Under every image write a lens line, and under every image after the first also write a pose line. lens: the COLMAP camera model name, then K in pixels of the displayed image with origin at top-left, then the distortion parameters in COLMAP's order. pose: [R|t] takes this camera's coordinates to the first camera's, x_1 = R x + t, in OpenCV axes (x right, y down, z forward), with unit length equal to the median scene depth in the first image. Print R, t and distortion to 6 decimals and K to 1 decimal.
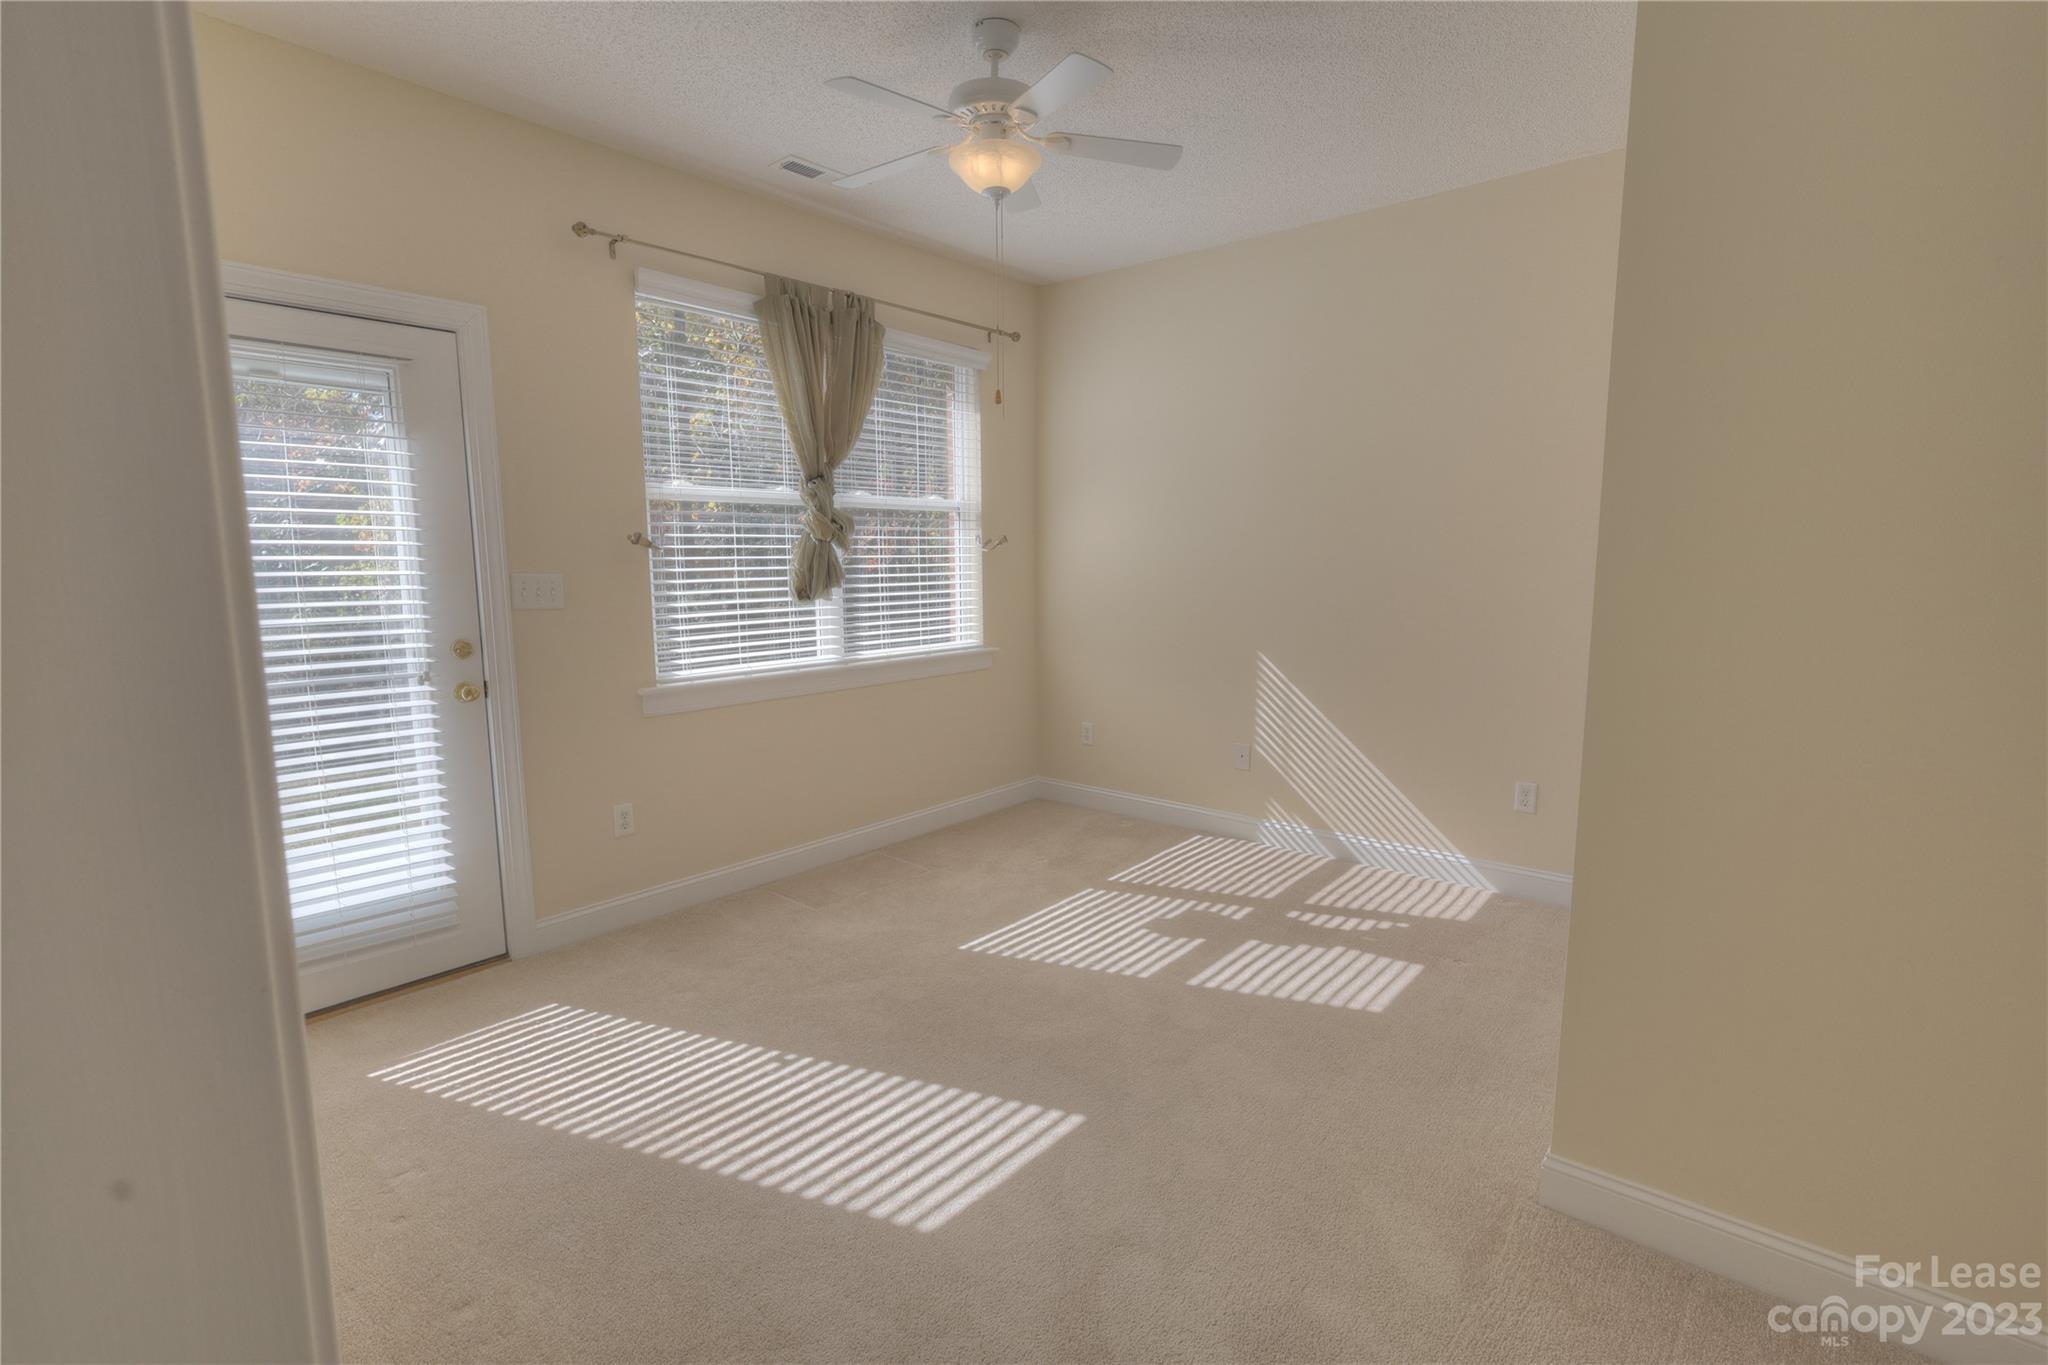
lens RADIAL K [[946.4, 0, 1024.0], [0, 946.4, 682.5], [0, 0, 1]] dist [0.001465, -0.000131]
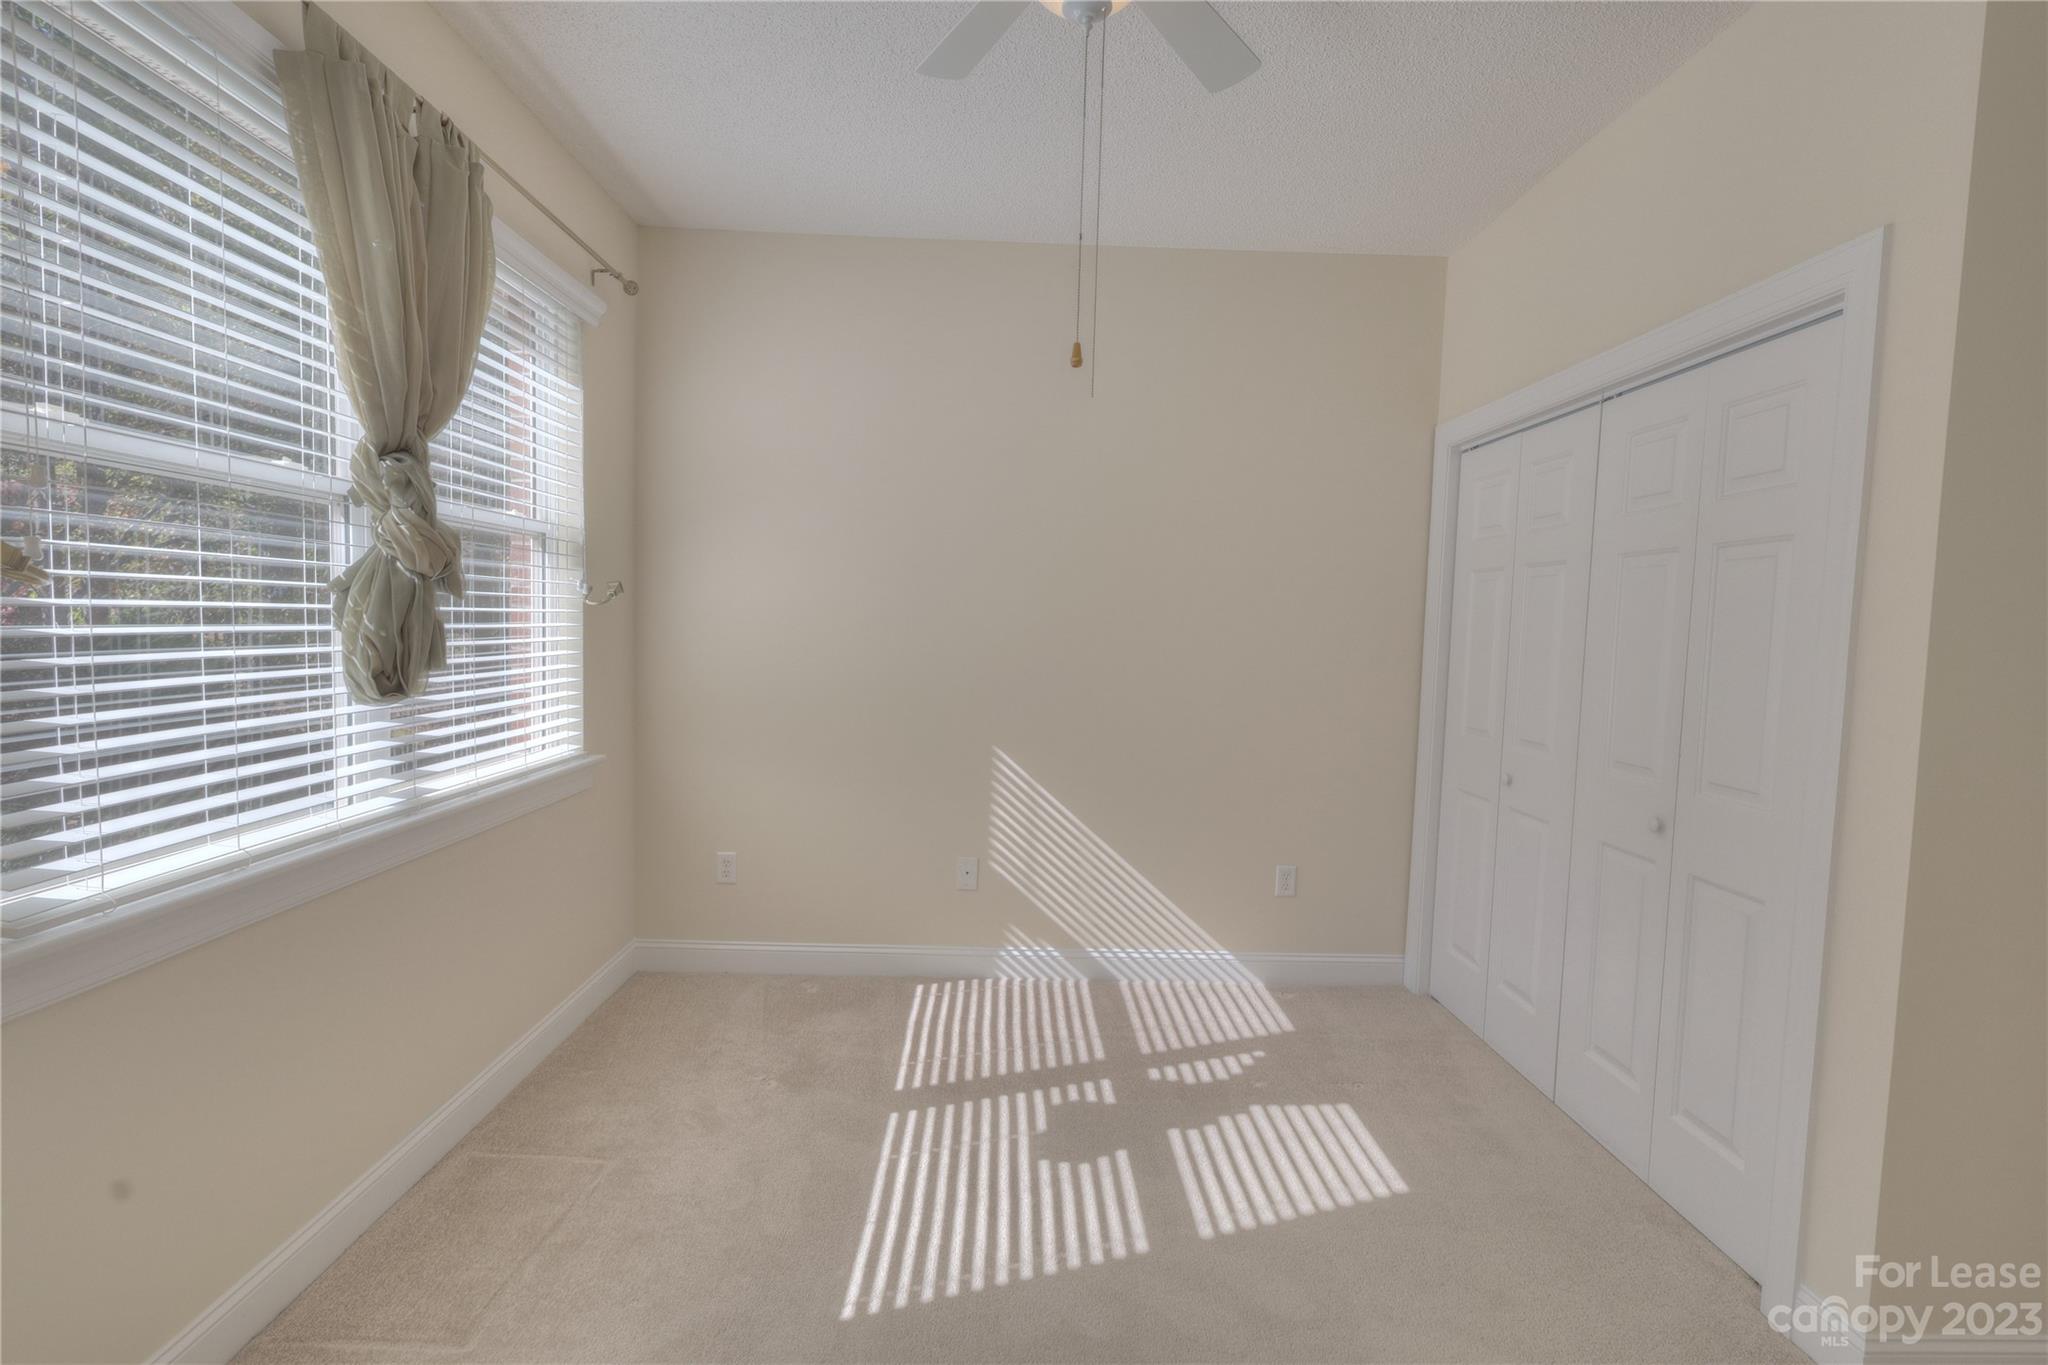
lens RADIAL K [[952.1, 0, 1024.0], [0, 952.1, 678.3], [0, 0, 1]] dist [0.002106, 0.000299]
pose [[0.755431, -0.012663, 0.655106, -0.312001], [0.055080, 0.997502, -0.044234, -0.057631], [-0.652909, 0.069499, 0.754241, 0.426173]]
